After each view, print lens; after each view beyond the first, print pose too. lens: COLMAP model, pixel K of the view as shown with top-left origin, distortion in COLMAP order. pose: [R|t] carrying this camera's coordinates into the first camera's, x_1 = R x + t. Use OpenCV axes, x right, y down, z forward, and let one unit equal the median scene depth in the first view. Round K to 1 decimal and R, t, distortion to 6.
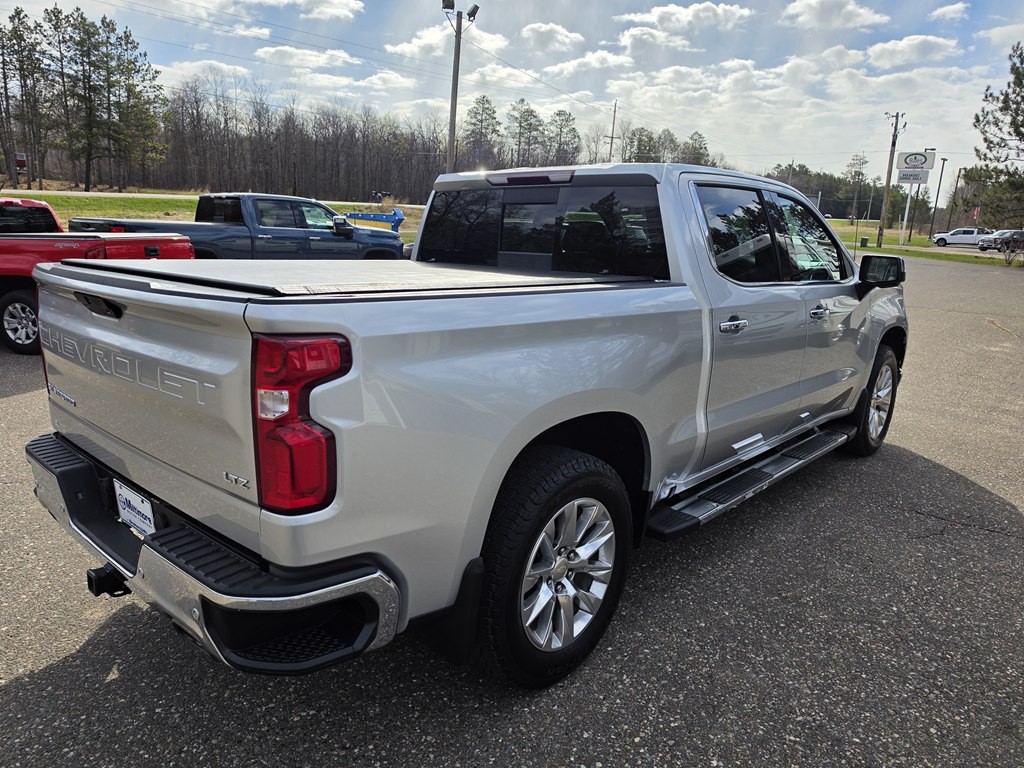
lens RADIAL K [[712.9, 0, 507.2], [0, 712.9, 385.0], [0, 0, 1]] dist [0.008026, -0.015280]
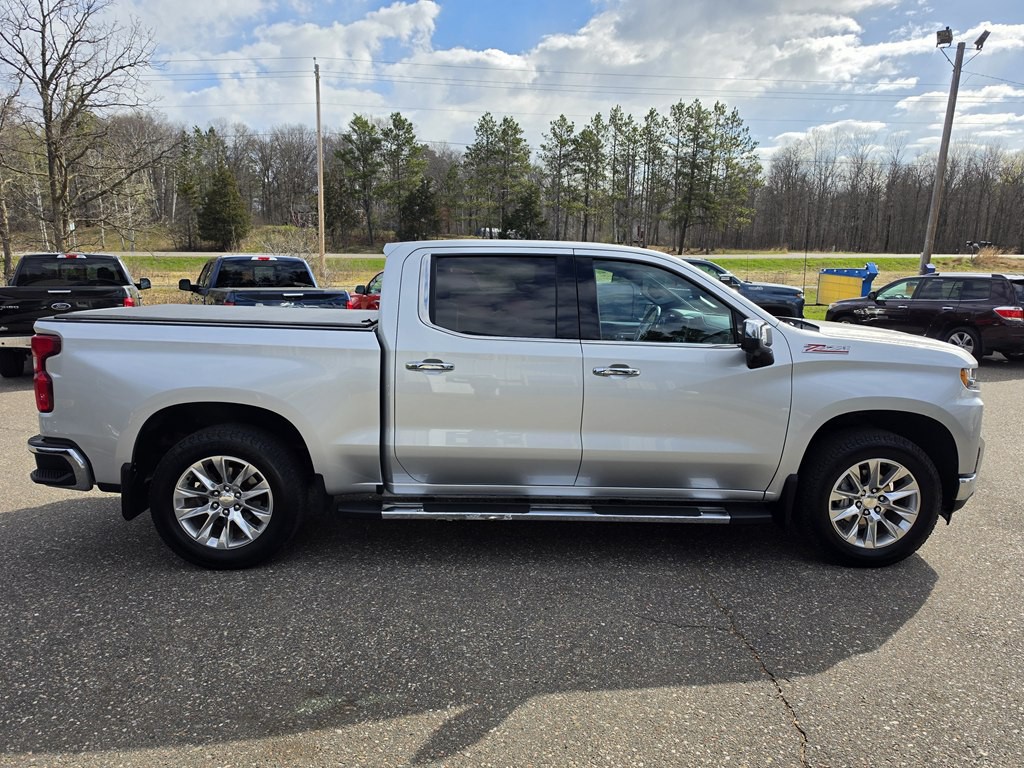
lens RADIAL K [[712.9, 0, 515.2], [0, 712.9, 387.9], [0, 0, 1]] dist [0.008026, -0.015280]
pose [[0.701419, 0.098633, -0.705892, 1.434971], [-0.149436, 0.988717, -0.010337, -0.061052], [0.696908, 0.112737, 0.708244, 0.253751]]
